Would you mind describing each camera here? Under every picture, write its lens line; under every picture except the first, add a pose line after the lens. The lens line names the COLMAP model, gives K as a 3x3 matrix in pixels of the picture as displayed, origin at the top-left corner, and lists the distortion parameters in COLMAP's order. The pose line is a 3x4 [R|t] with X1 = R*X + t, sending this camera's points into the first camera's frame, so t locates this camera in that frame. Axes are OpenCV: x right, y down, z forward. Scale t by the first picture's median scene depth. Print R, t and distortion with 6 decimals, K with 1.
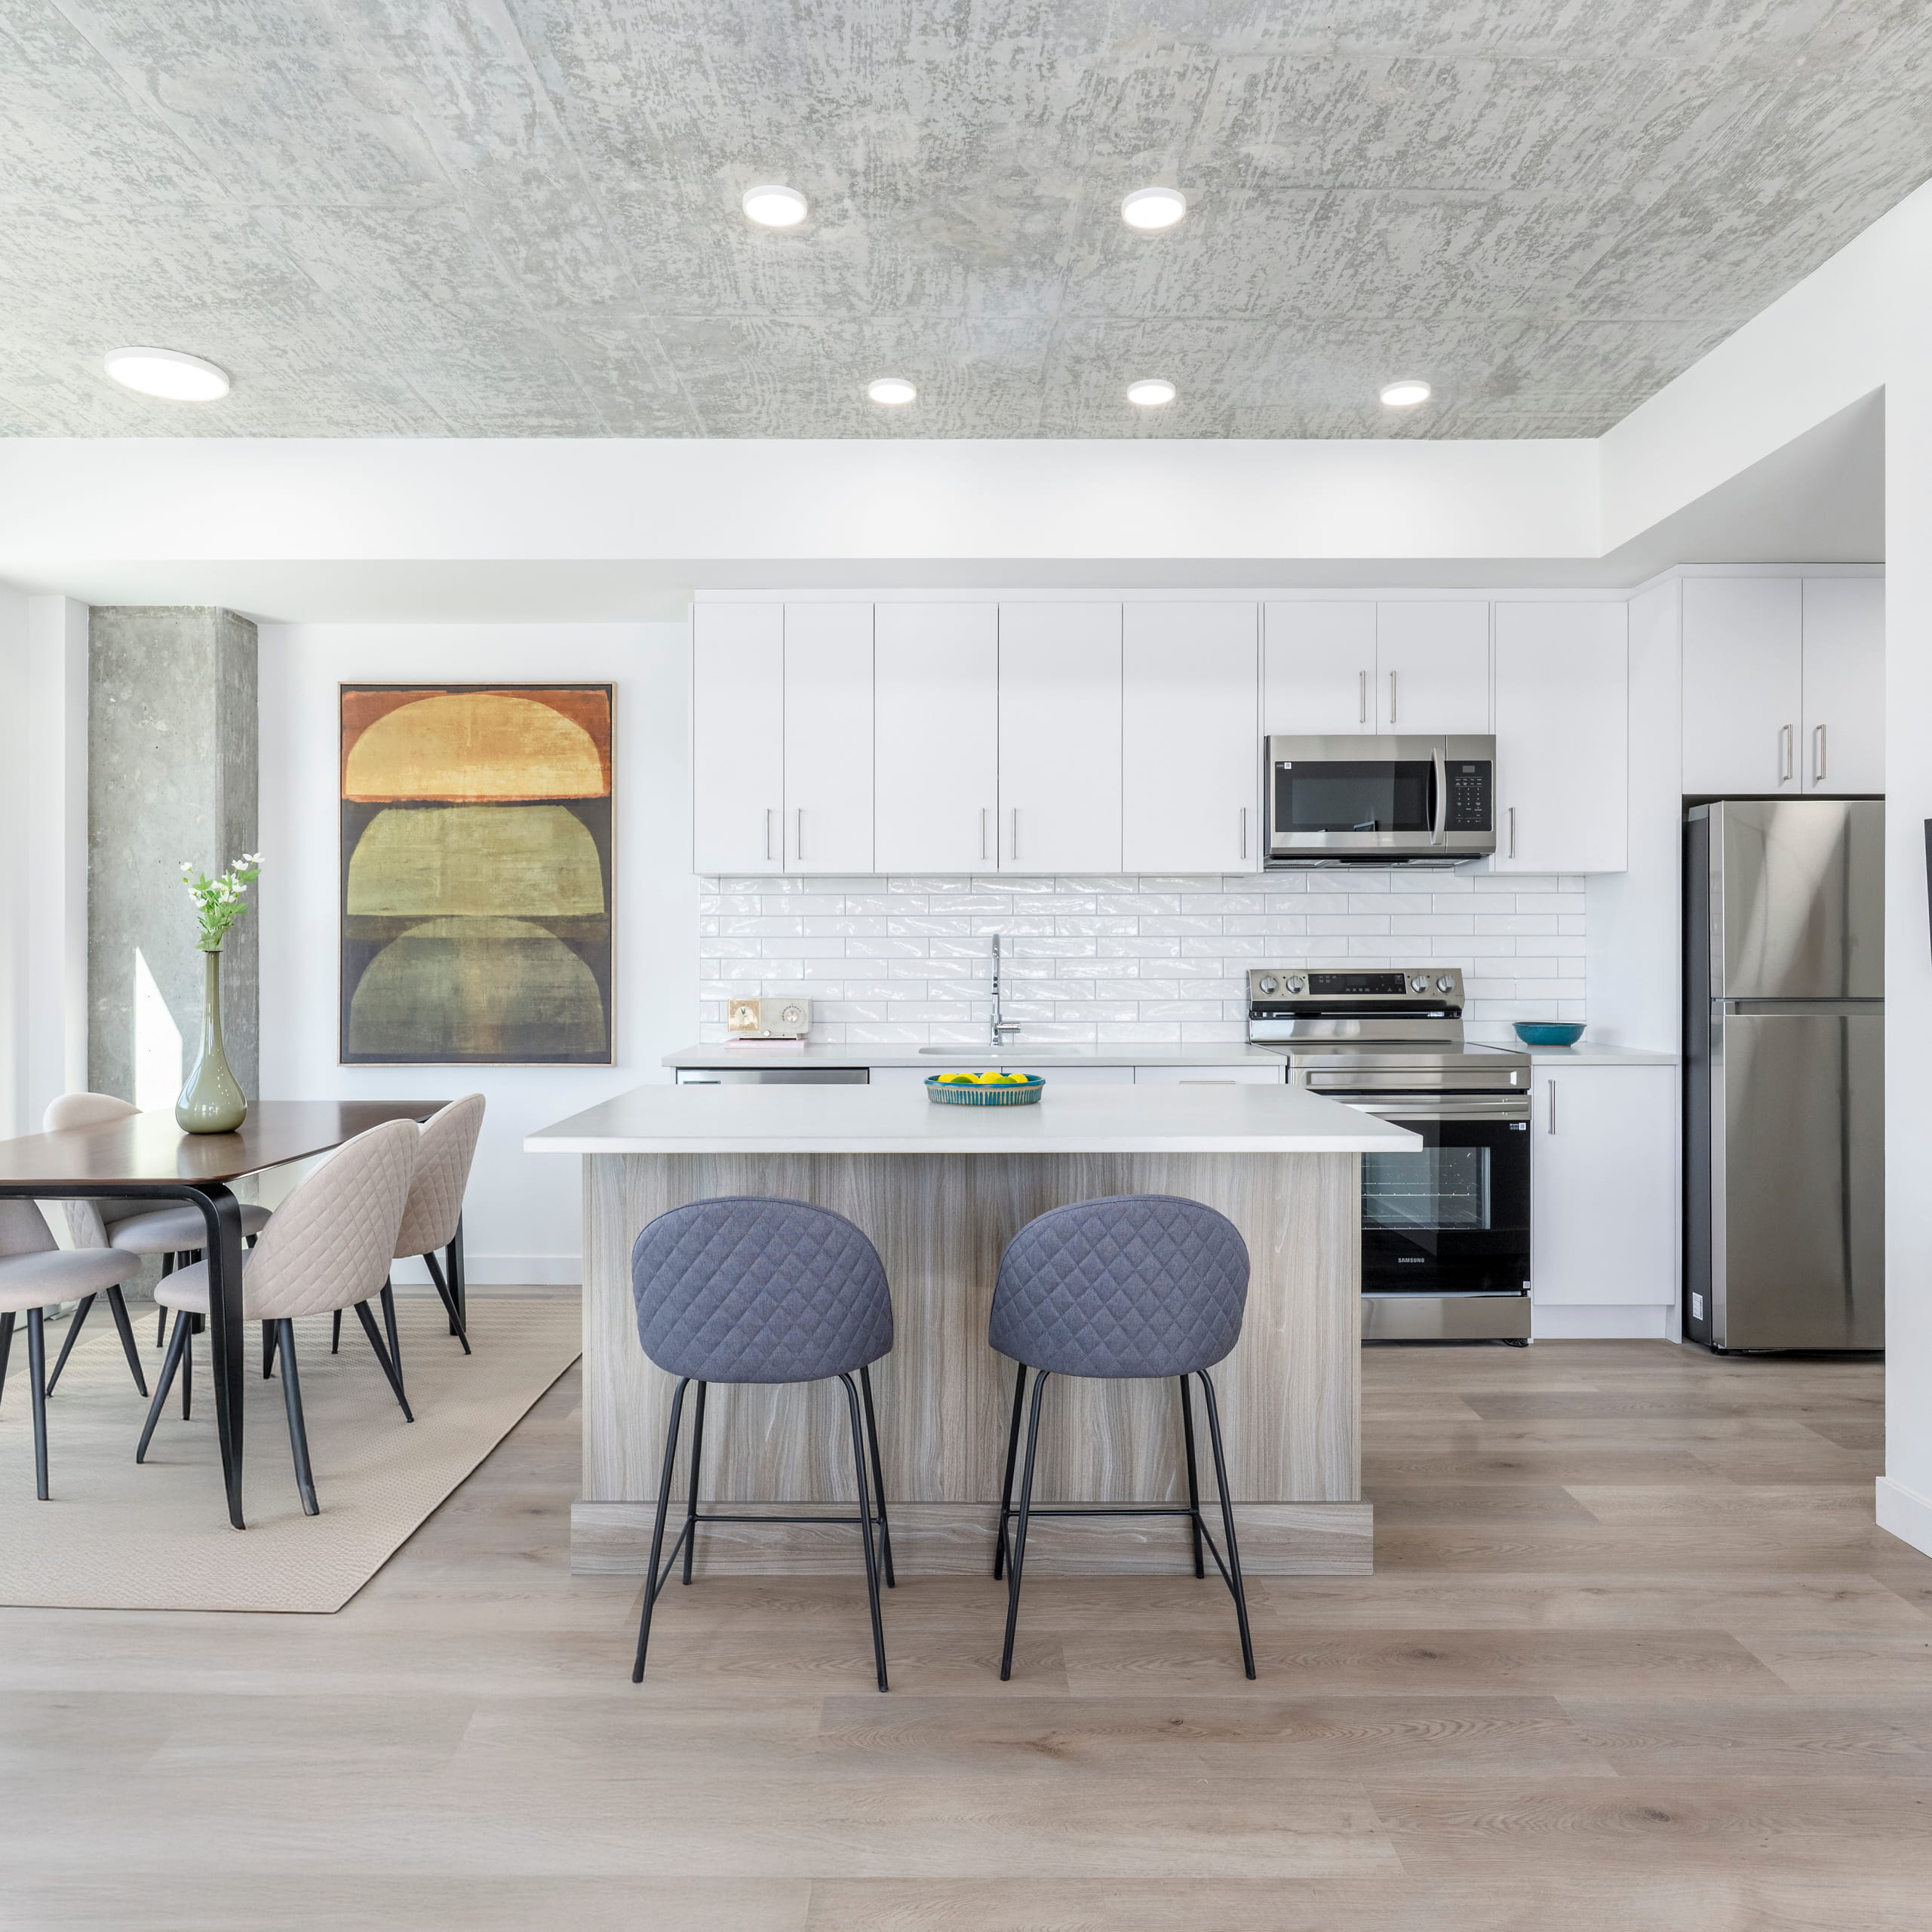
lens RADIAL K [[1311.8, 0, 964.8], [0, 1311.8, 961.5], [0, 0, 1]] dist [-0.005679, 0.004724]
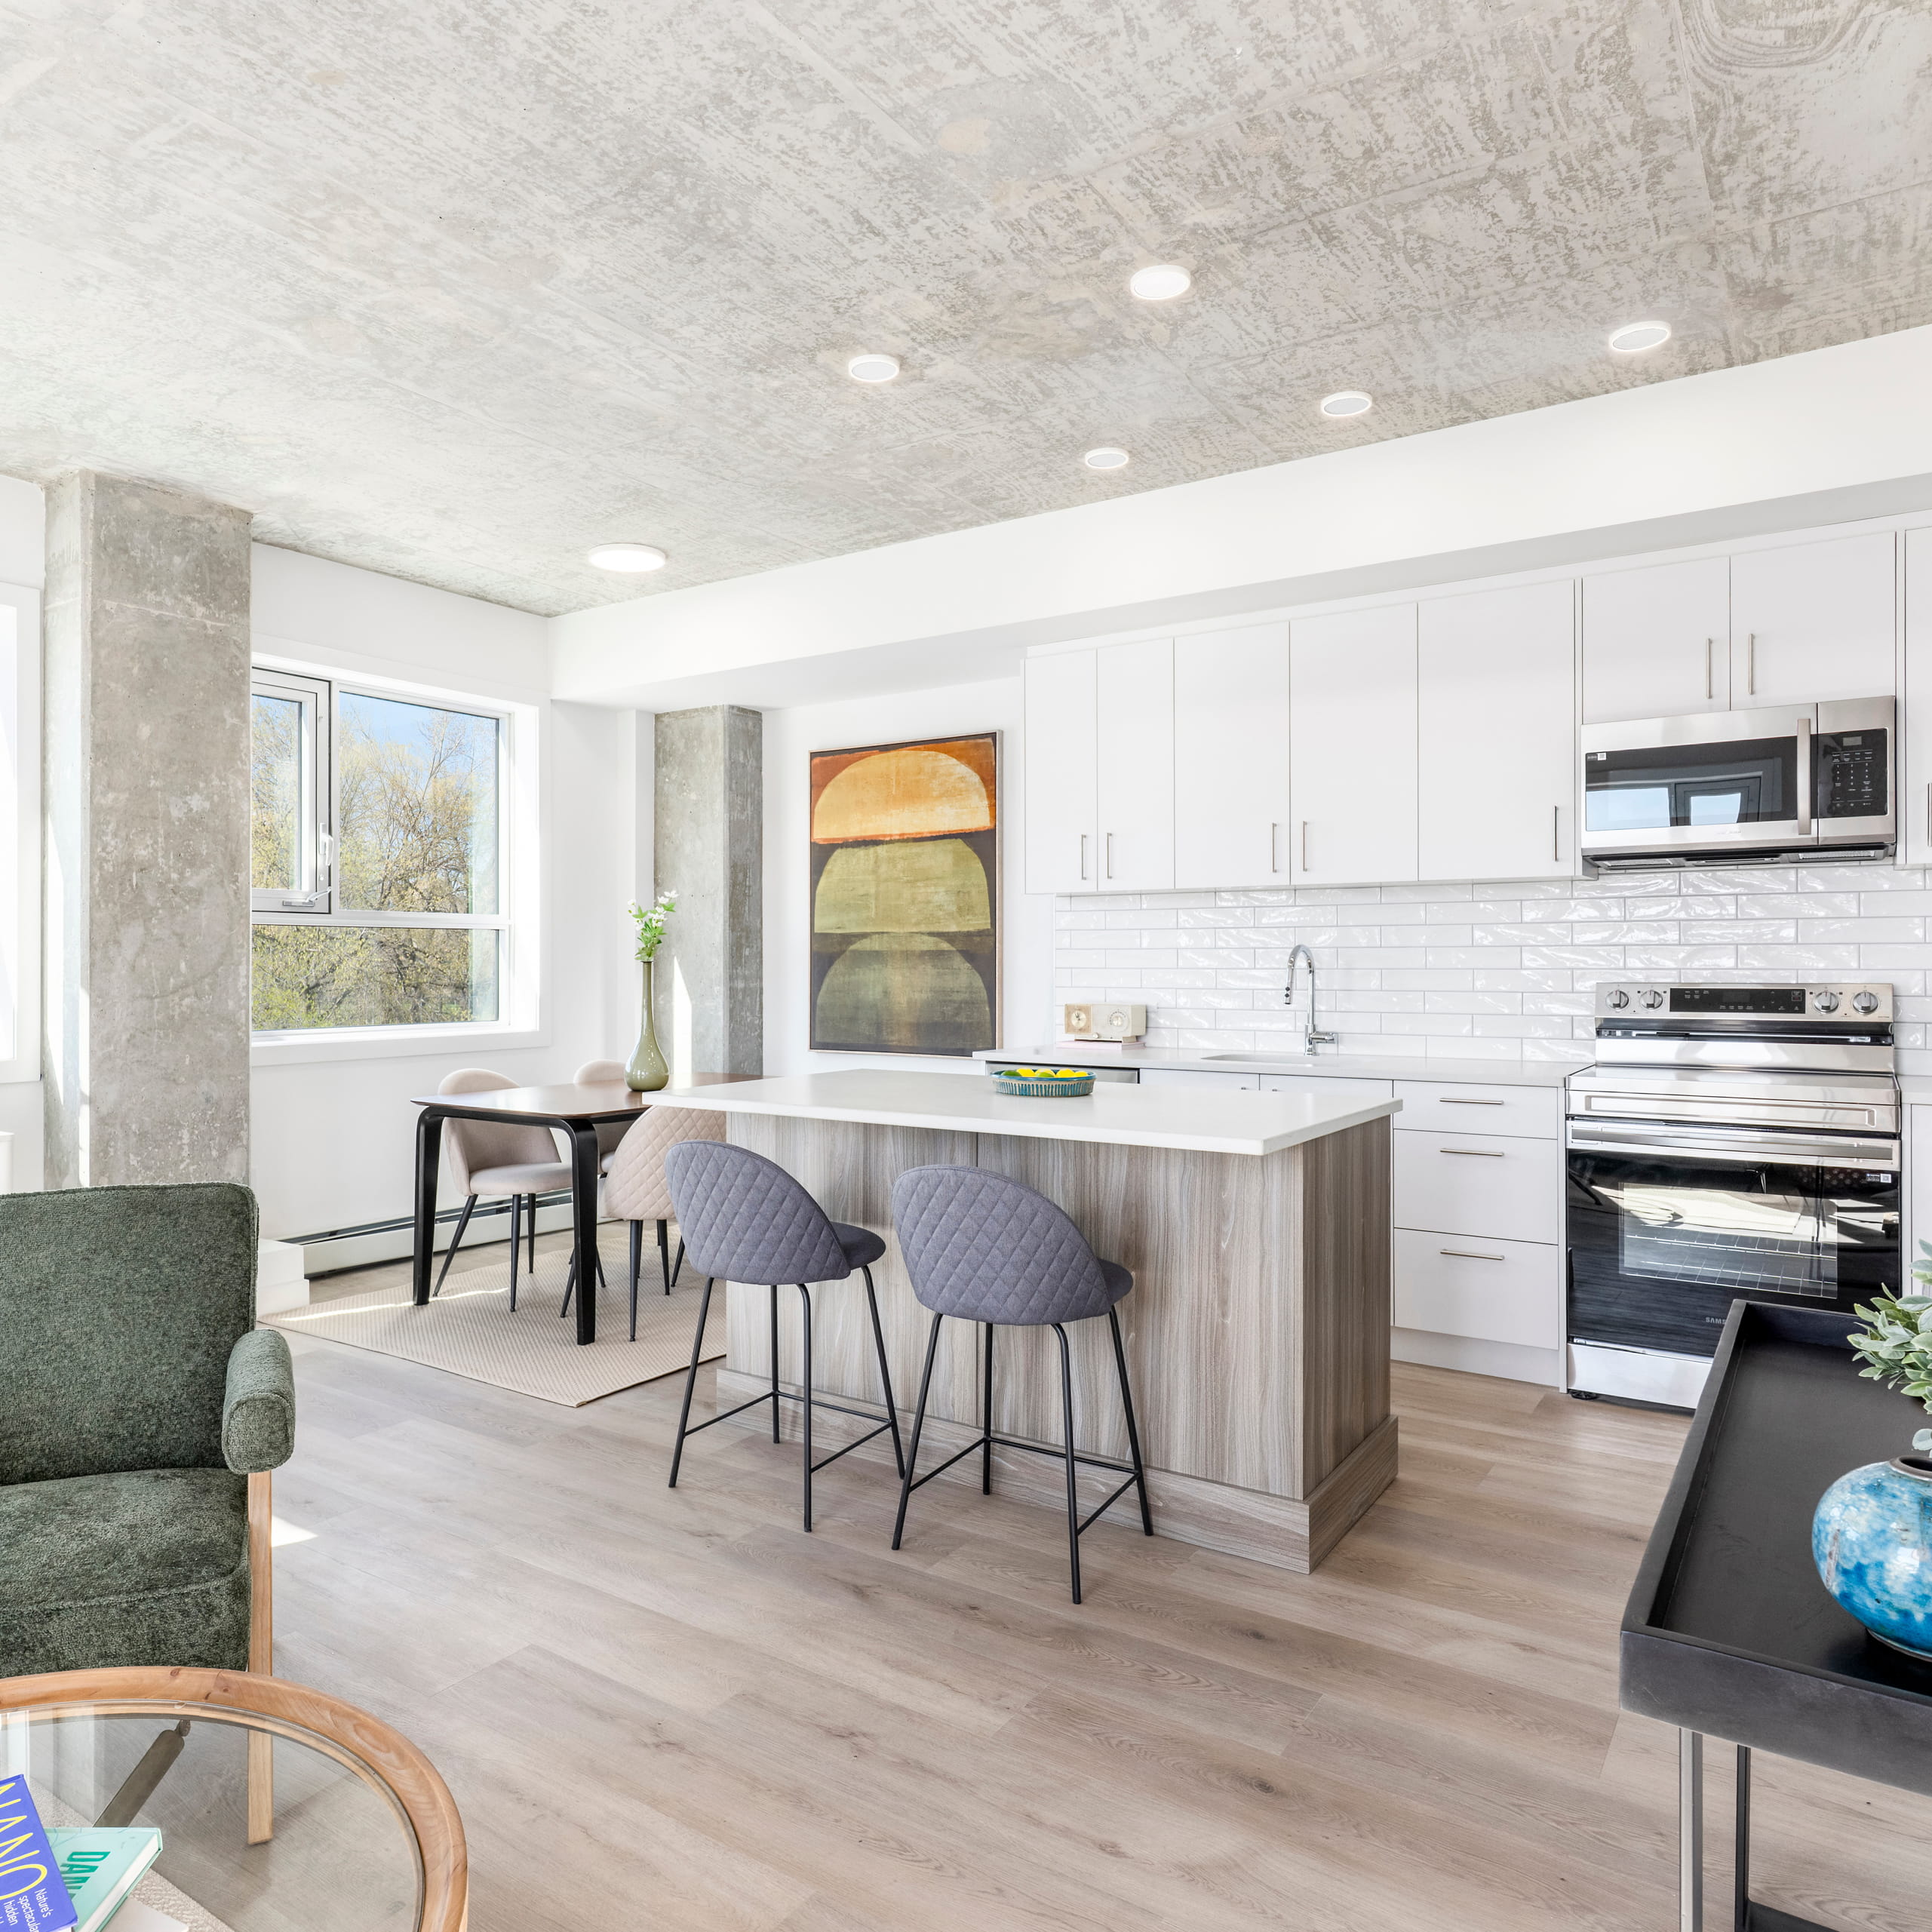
lens RADIAL K [[1360.7, 0, 966.0], [0, 1360.7, 966.0], [0, 0, 1]] dist [-0.007673, 0.006993]
pose [[0.830395, 0.002640, -0.557169, 0.413154], [-0.004457, 0.999988, -0.001905, -0.001542], [0.557157, 0.004066, 0.830397, -0.018116]]
